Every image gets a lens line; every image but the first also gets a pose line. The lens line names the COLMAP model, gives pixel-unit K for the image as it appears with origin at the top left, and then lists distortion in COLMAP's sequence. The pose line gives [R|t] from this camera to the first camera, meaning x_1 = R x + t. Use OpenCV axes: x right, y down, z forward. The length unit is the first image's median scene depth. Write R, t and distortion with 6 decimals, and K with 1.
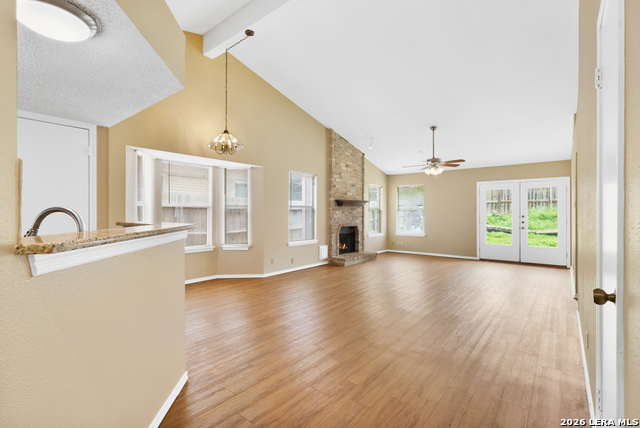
lens RADIAL K [[300.2, 0, 319.9], [0, 300.2, 219.1], [0, 0, 1]] dist [0.001303, 0.001313]
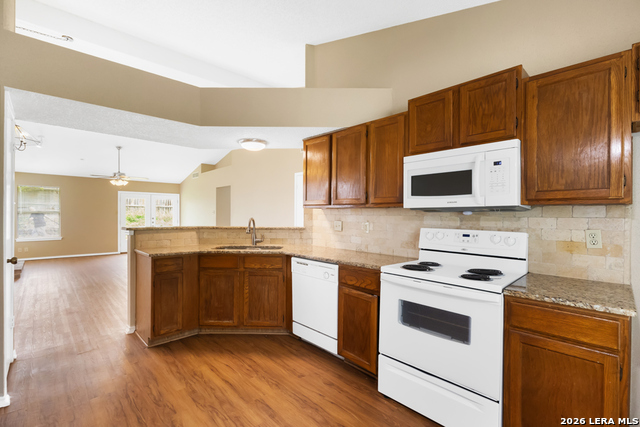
lens RADIAL K [[300.2, 0, 321.2], [0, 300.2, 219.2], [0, 0, 1]] dist [0.001303, 0.001313]
pose [[0.137610, -0.007640, 0.990457, -0.641140], [0.016938, 0.999842, 0.005359, 0.000406], [-0.990342, 0.016039, 0.137718, 0.001901]]
